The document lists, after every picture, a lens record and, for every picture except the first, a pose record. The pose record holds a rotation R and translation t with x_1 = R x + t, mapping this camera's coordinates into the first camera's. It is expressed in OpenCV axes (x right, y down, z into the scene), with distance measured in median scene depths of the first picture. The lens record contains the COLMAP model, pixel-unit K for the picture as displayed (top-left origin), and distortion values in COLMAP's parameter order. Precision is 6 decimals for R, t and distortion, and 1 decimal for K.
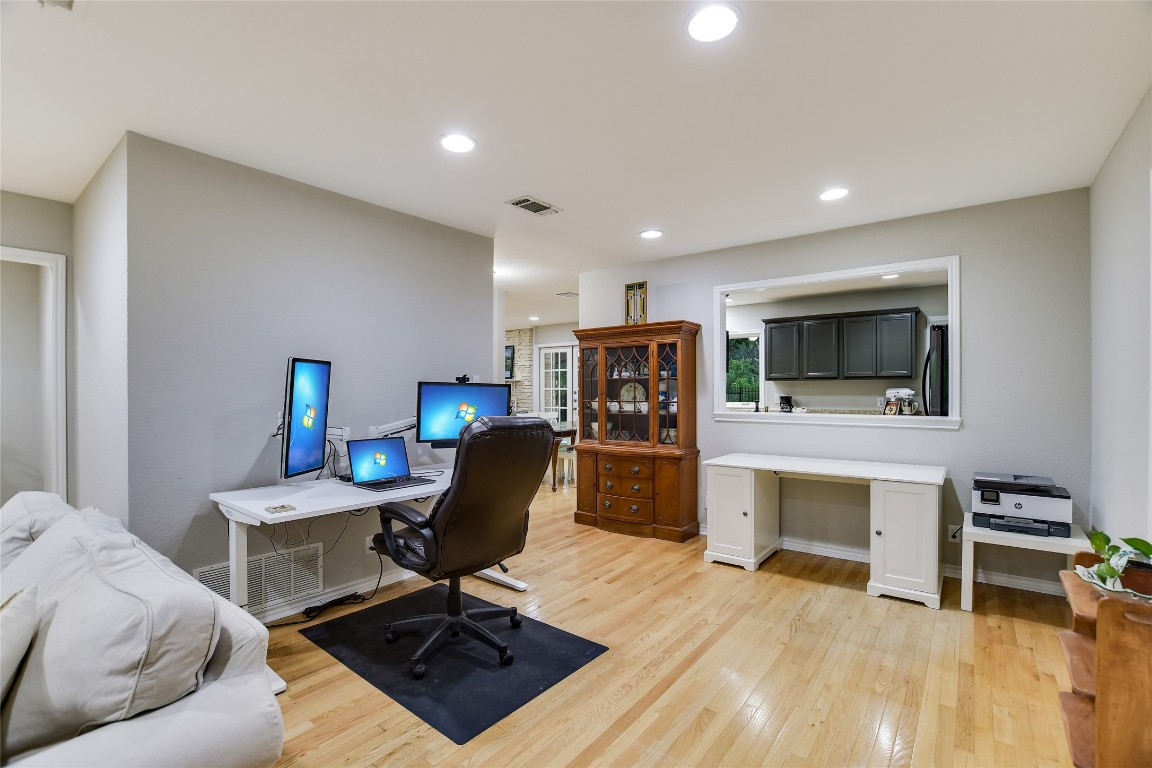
lens RADIAL K [[512.8, 0, 580.9], [0, 512.8, 389.5], [0, 0, 1]] dist [-0.027103, 0.003359]
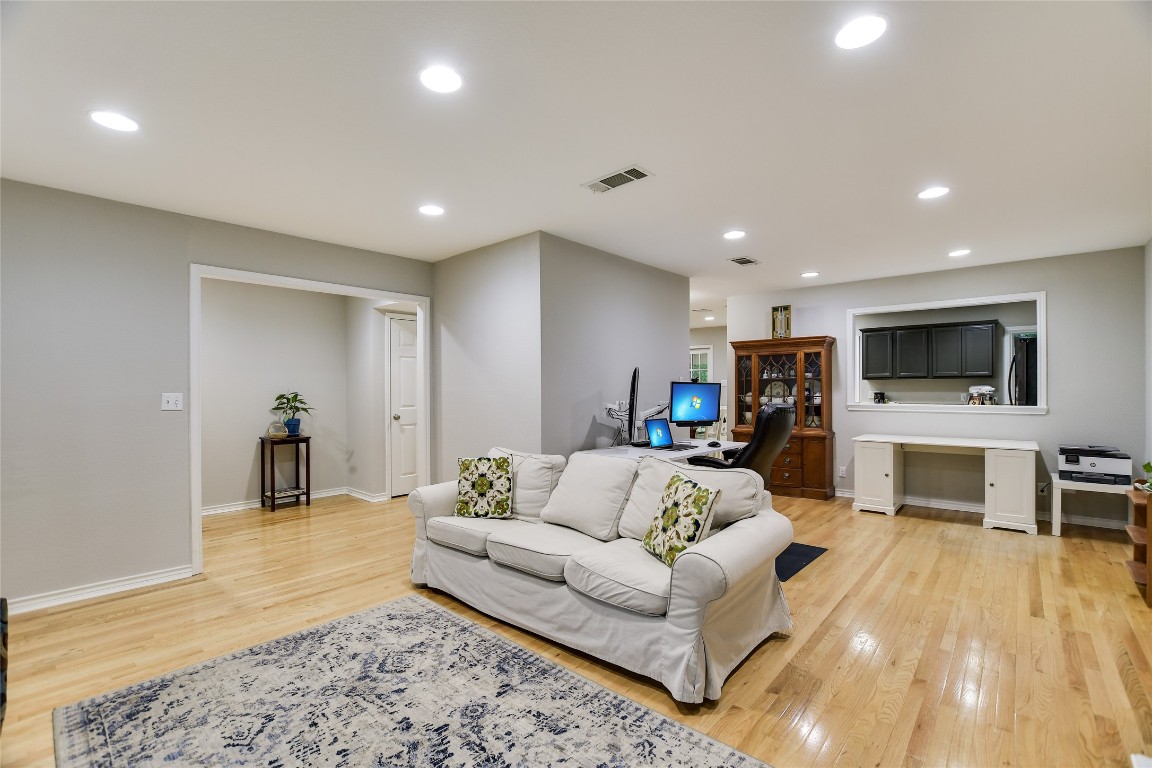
lens RADIAL K [[512.8, 0, 577.3], [0, 512.8, 385.7], [0, 0, 1]] dist [-0.027103, 0.003359]
pose [[0.998194, -0.002318, -0.060029, -0.484545], [0.002066, 0.999989, -0.004250, 0.001851], [0.060038, 0.004118, 0.998188, -0.488227]]
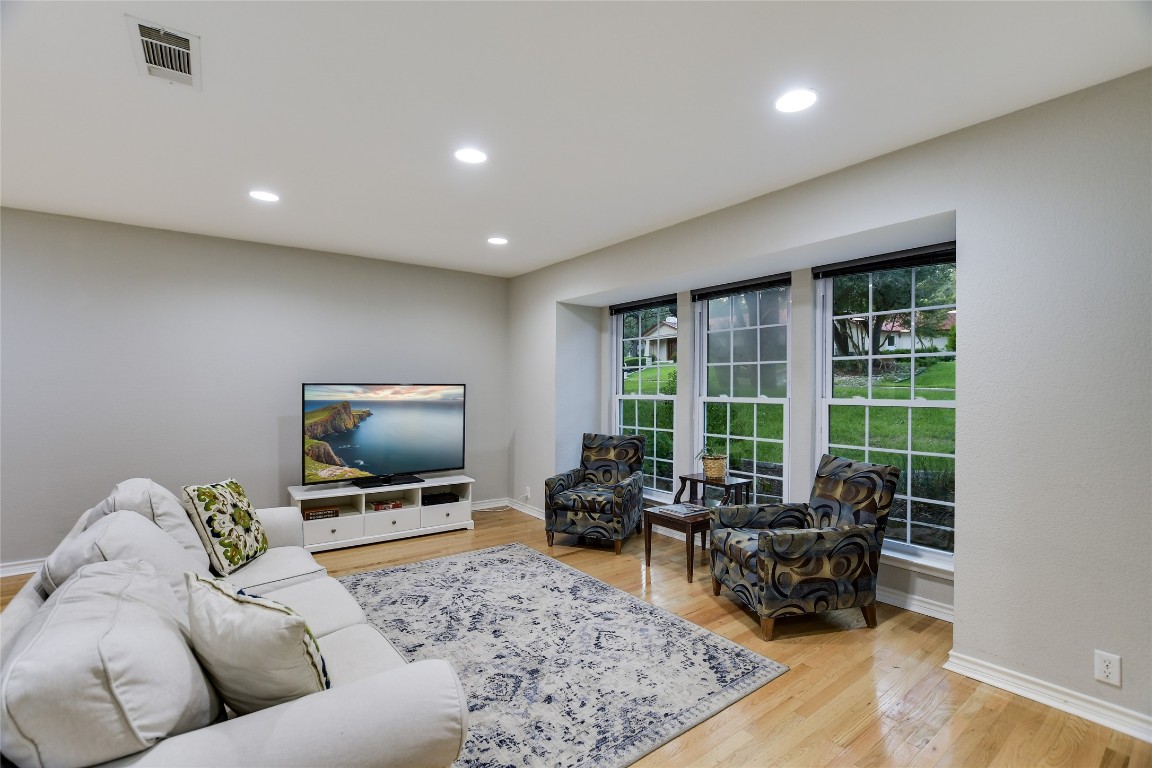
lens RADIAL K [[512.8, 0, 579.0], [0, 512.8, 389.5], [0, 0, 1]] dist [-0.027103, 0.003359]
pose [[-0.967557, -0.001671, 0.252648, -1.054520], [-0.002588, 0.999991, -0.003297, 0.005028], [-0.252640, -0.003844, -0.967553, 0.849542]]
